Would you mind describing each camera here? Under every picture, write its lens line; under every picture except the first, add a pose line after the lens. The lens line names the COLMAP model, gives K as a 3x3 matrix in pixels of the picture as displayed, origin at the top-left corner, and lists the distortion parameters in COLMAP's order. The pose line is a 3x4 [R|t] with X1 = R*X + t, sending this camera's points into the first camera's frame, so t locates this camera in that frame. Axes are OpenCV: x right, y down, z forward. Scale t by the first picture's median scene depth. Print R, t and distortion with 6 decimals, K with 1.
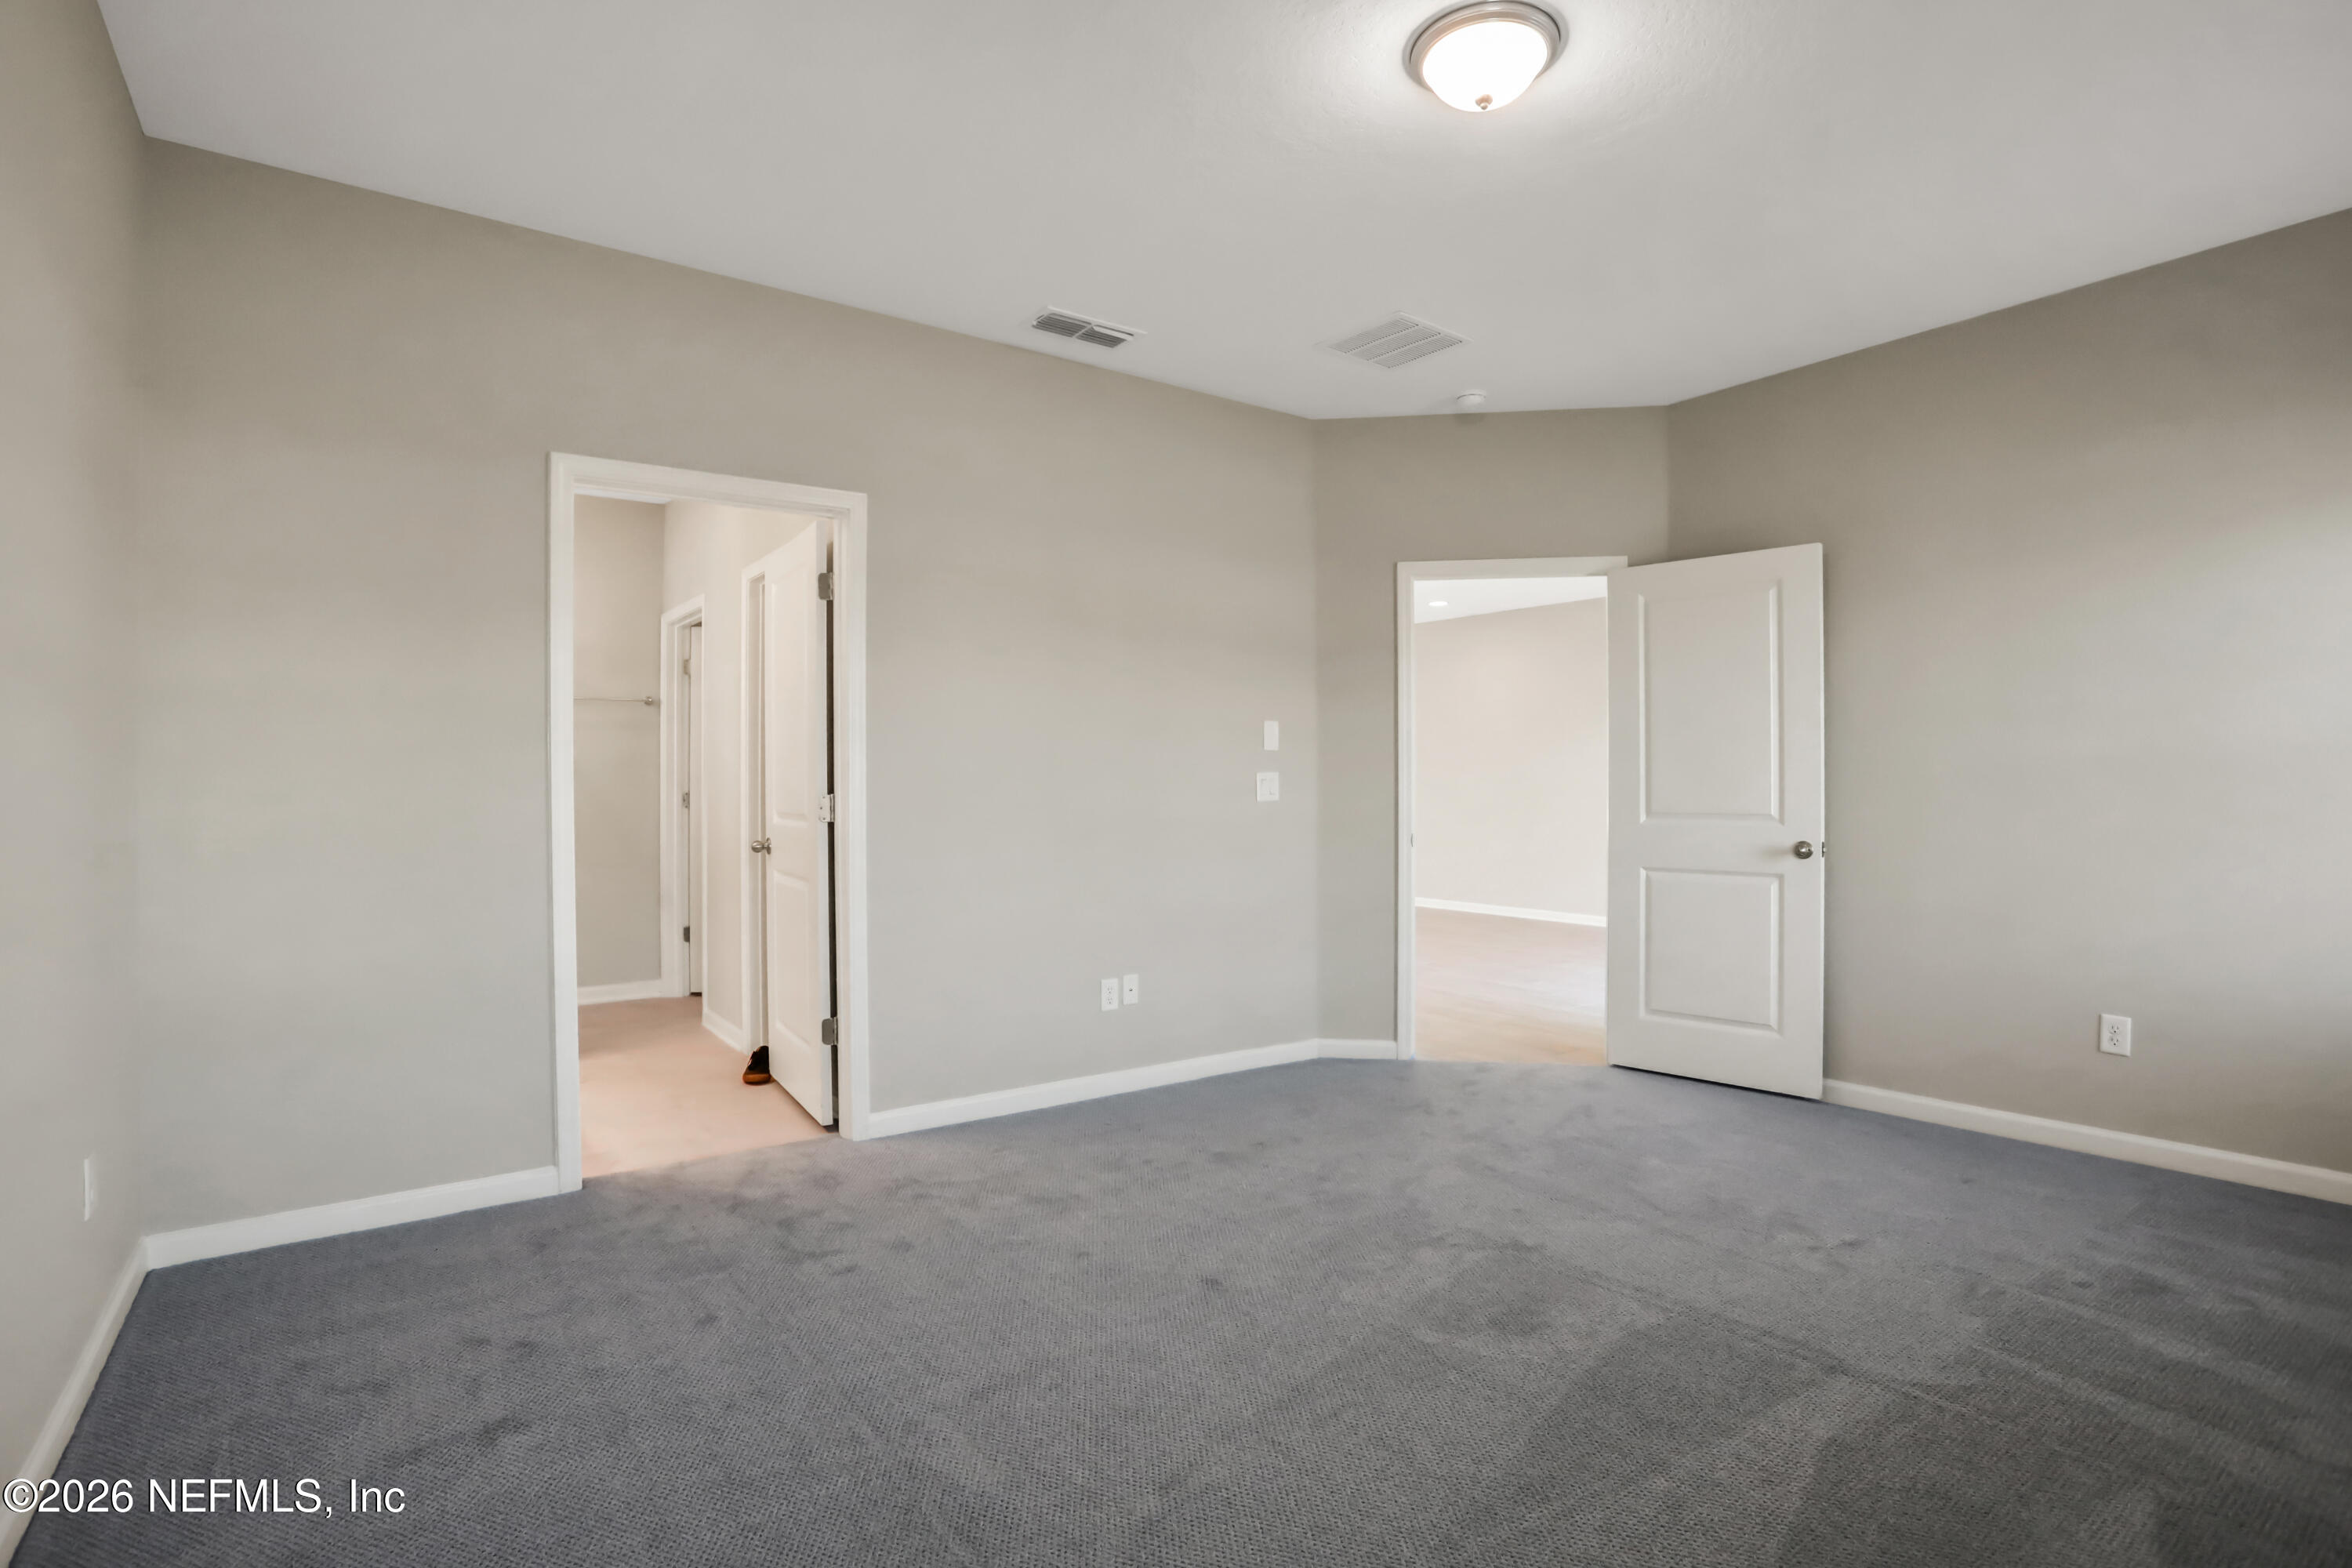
lens RADIAL K [[1220.8, 0, 1169.4], [0, 1220.8, 795.7], [0, 0, 1]] dist [-0.061650, 0.031343]
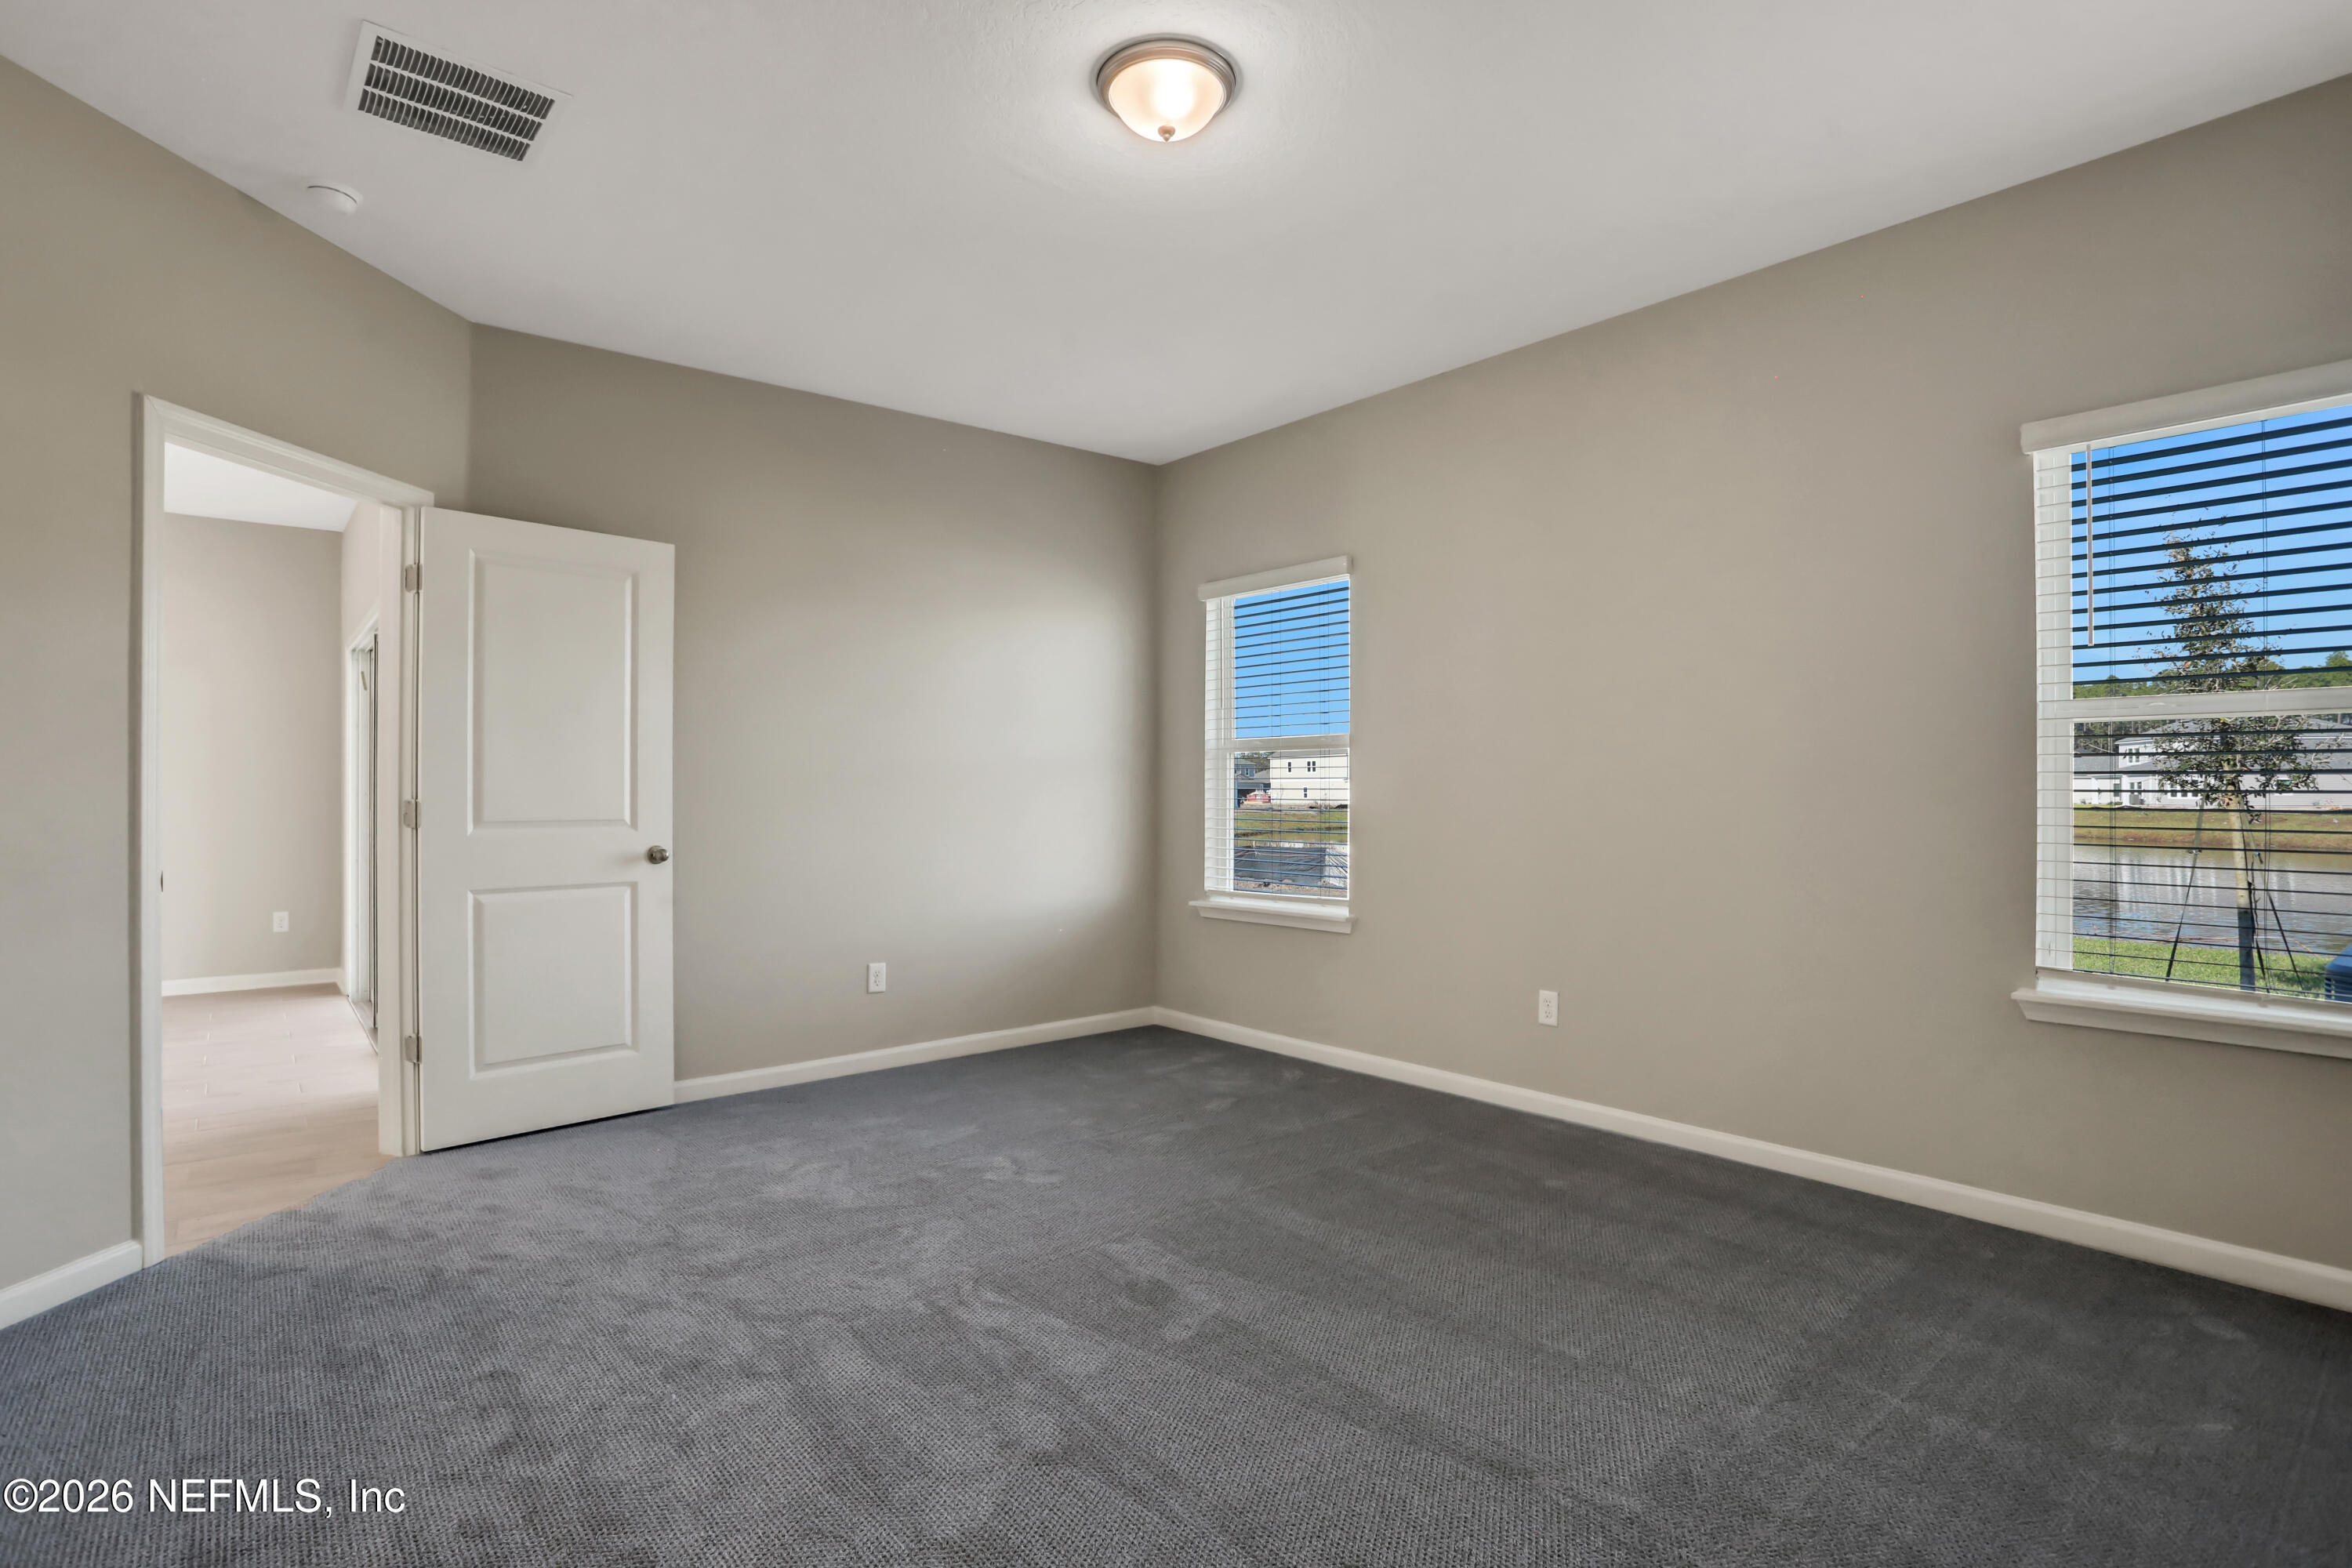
lens RADIAL K [[1220.8, 0, 1169.4], [0, 1220.8, 795.7], [0, 0, 1]] dist [-0.061650, 0.031343]
pose [[-0.113326, -0.006290, 0.993538, -0.497672], [0.000378, 0.999980, 0.006374, -0.009182], [-0.993558, 0.001098, -0.113321, 0.699648]]
